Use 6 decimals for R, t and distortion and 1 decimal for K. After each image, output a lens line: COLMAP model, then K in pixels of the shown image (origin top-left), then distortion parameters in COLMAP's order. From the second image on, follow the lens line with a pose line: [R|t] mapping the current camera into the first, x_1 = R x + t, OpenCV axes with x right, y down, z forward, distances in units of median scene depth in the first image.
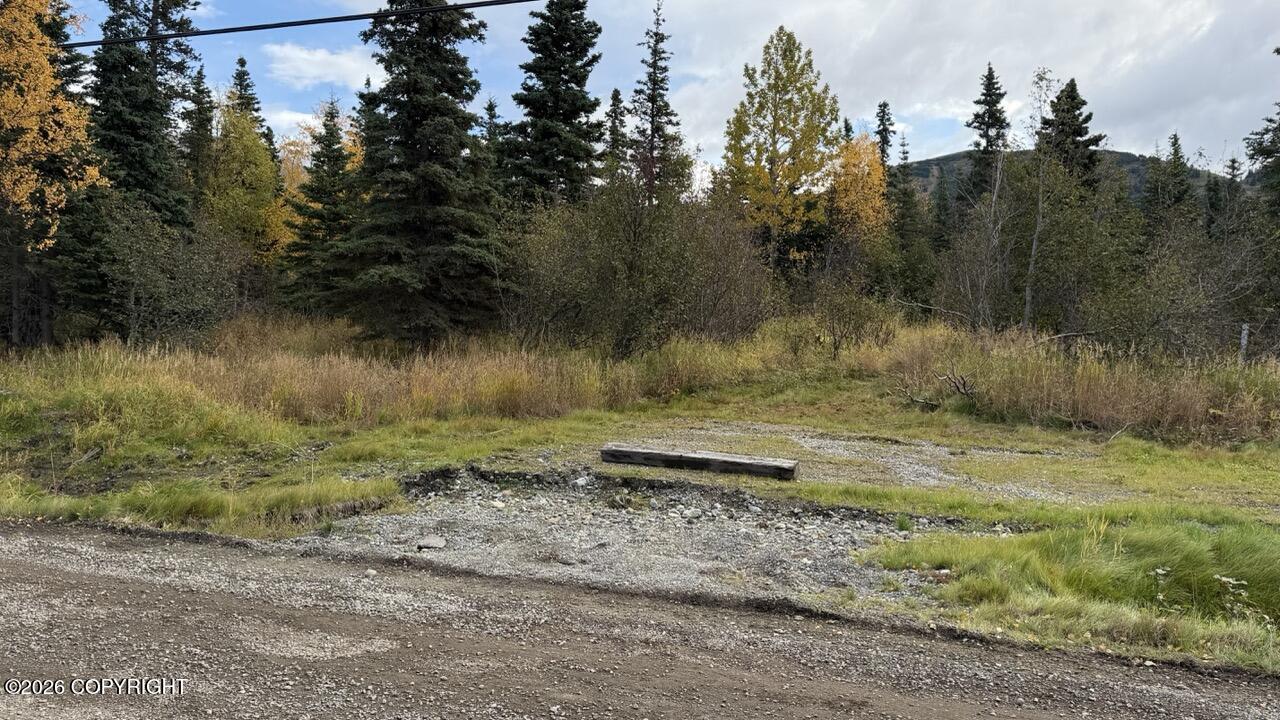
lens RADIAL K [[1068.6, 0, 647.7], [0, 1068.6, 364.9], [0, 0, 1]] dist [0.094397, -0.115823]
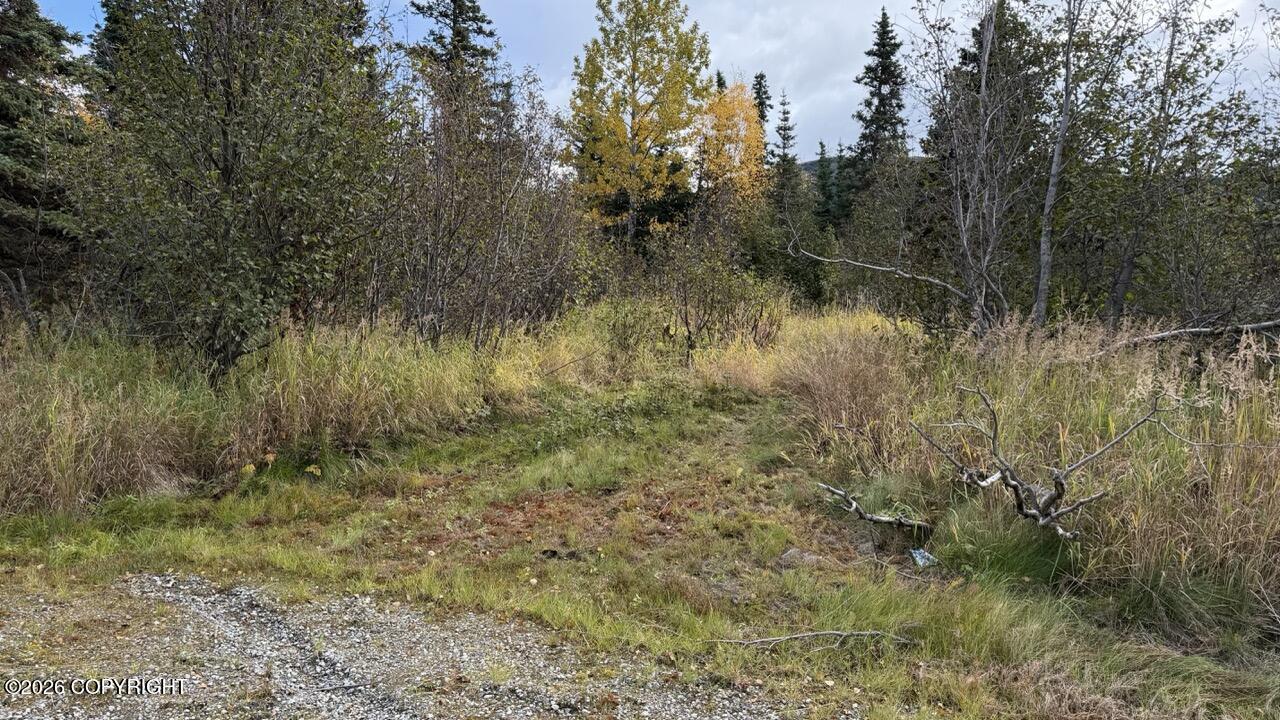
lens RADIAL K [[981.2, 0, 655.1], [0, 981.2, 379.4], [0, 0, 1]] dist [0.072013, -0.091937]
pose [[0.993309, 0.006349, 0.115310, 0.048956], [-0.009807, 0.999518, 0.029446, -0.006905], [-0.115068, -0.030380, 0.992893, 0.237866]]
